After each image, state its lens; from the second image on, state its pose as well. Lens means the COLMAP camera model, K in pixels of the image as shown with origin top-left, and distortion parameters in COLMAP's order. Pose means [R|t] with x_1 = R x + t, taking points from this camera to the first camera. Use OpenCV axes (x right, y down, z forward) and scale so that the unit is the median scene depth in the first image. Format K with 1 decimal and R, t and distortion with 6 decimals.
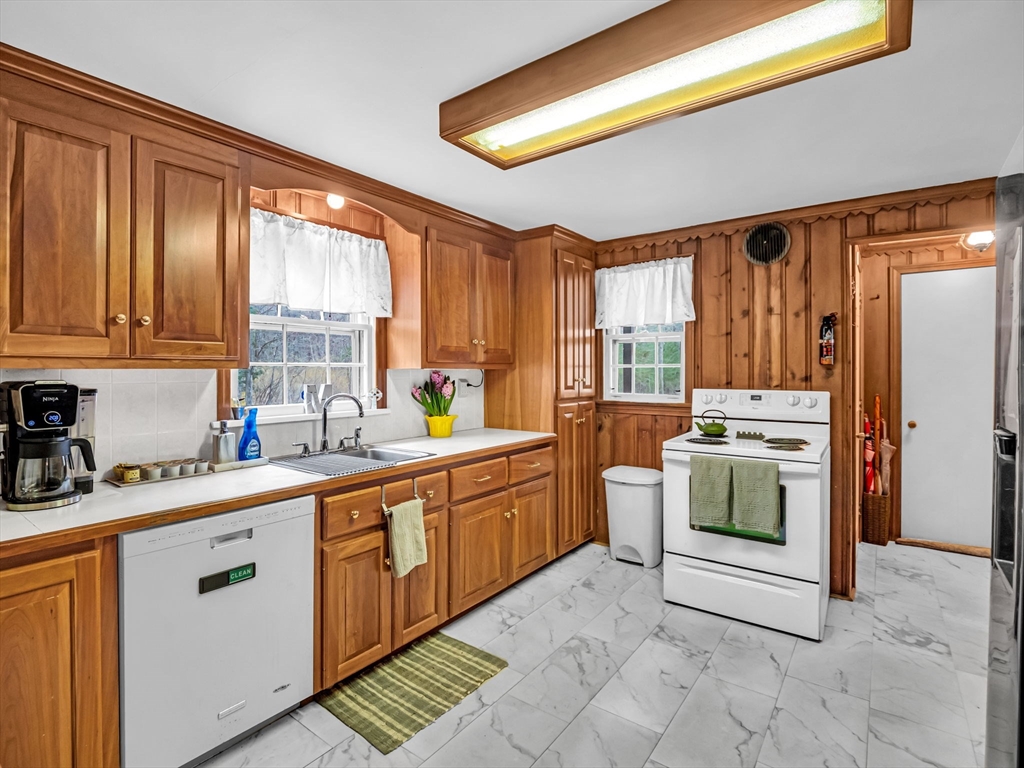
lens RADIAL K [[502.6, 0, 509.5], [0, 502.6, 375.0], [0, 0, 1]] dist [-0.000081, -0.010170]
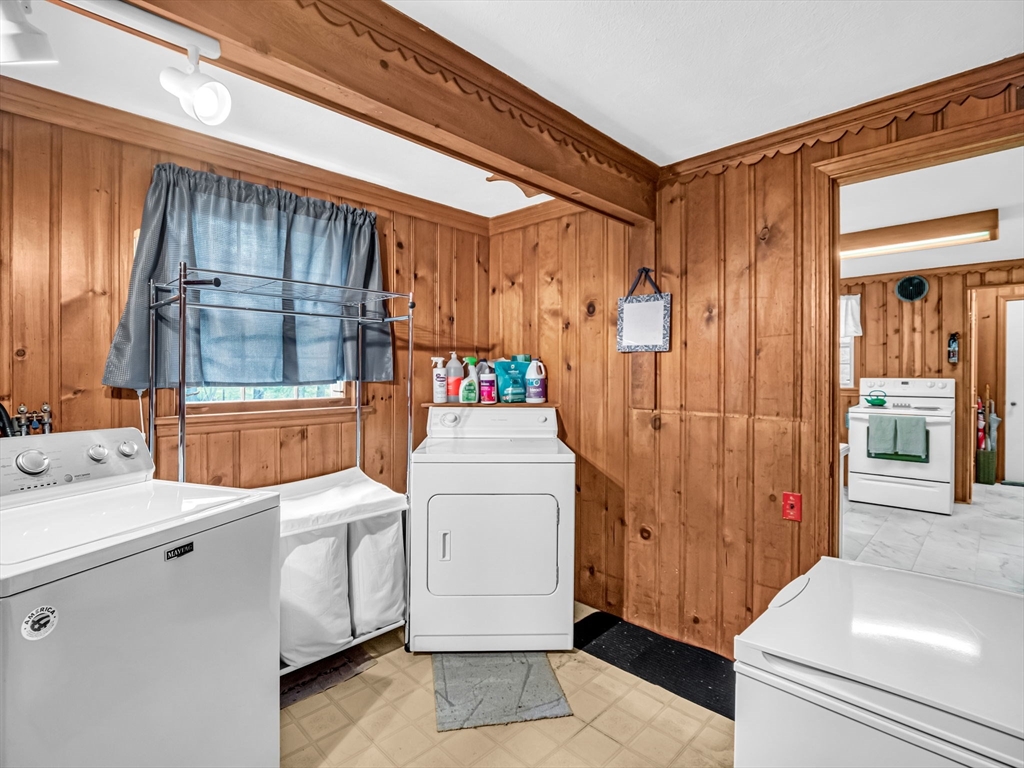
lens RADIAL K [[518.1, 0, 512.6], [0, 518.1, 379.9], [0, 0, 1]] dist [-0.001760, 0.000336]
pose [[0.993303, -0.000380, -0.115538, -0.587012], [0.001285, 0.999969, 0.007765, 0.019953], [0.115532, -0.007862, 0.993273, -0.828473]]
